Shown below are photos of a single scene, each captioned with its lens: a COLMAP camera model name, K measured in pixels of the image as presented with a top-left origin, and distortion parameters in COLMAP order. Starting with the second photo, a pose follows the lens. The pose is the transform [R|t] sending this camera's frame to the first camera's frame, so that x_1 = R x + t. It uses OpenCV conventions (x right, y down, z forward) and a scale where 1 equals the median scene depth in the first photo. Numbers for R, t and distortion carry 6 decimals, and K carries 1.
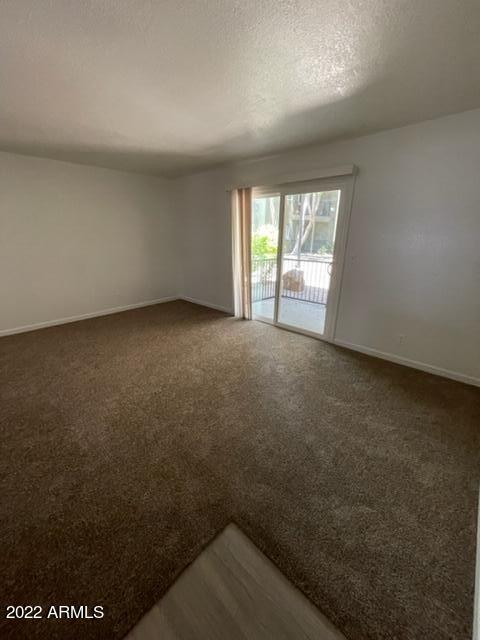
lens RADIAL K [[257.8, 0, 240.0], [0, 257.8, 320.0], [0, 0, 1]] dist [0.001963, 0.000237]
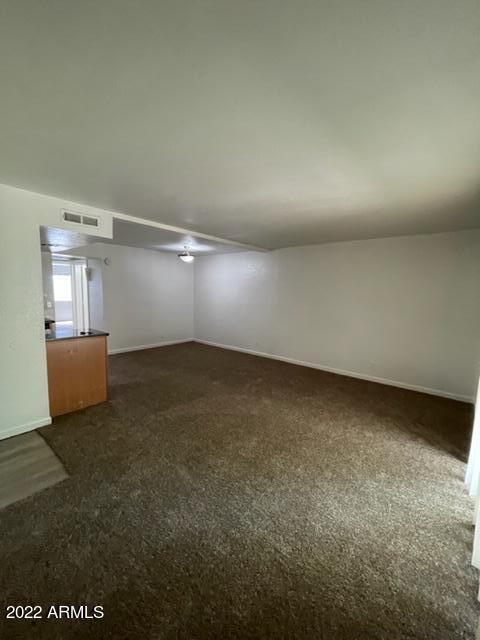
lens RADIAL K [[257.5, 0, 240.0], [0, 257.5, 320.0], [0, 0, 1]] dist [-0.001128, -0.000051]
pose [[0.056657, 0.114890, -0.991761, 0.663001], [-0.352657, 0.931627, 0.087777, -0.260400], [0.934036, 0.344779, 0.093300, 0.693758]]
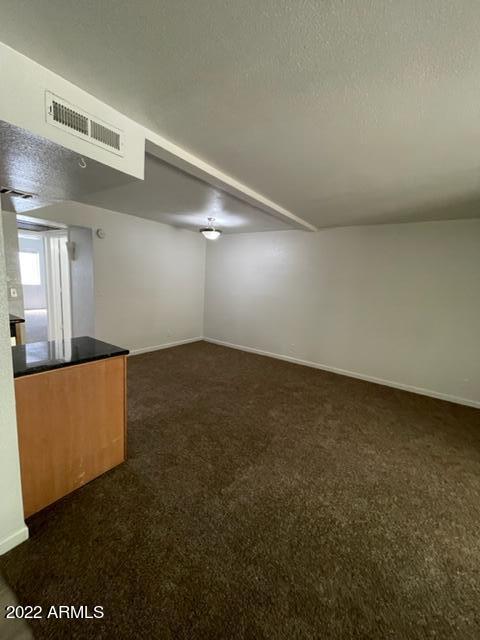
lens RADIAL K [[257.8, 0, 240.0], [0, 257.8, 320.0], [0, 0, 1]] dist [0.001963, 0.000237]
pose [[0.142381, 0.160687, -0.976682, 0.177303], [-0.381209, 0.919521, 0.095710, -0.141583], [0.913459, 0.358693, 0.192178, 0.380422]]
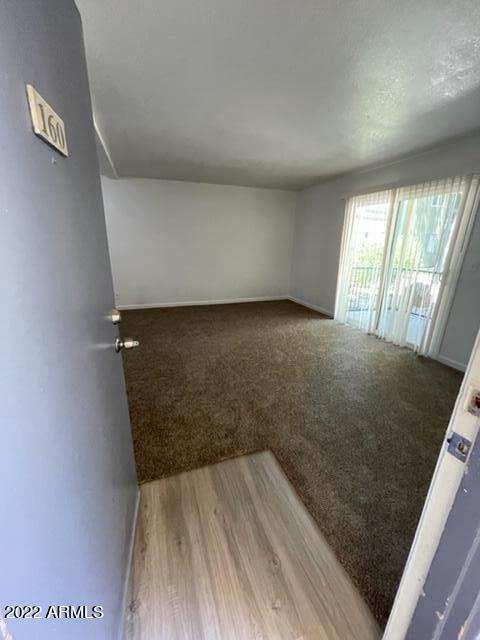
lens RADIAL K [[257.8, 0, 240.0], [0, 257.8, 320.0], [0, 0, 1]] dist [0.001963, 0.000237]
pose [[0.890521, 0.145457, -0.431063, 0.142898], [-0.161567, 0.986861, -0.000773, 0.078285], [0.425287, 0.070334, 0.902321, -0.134410]]
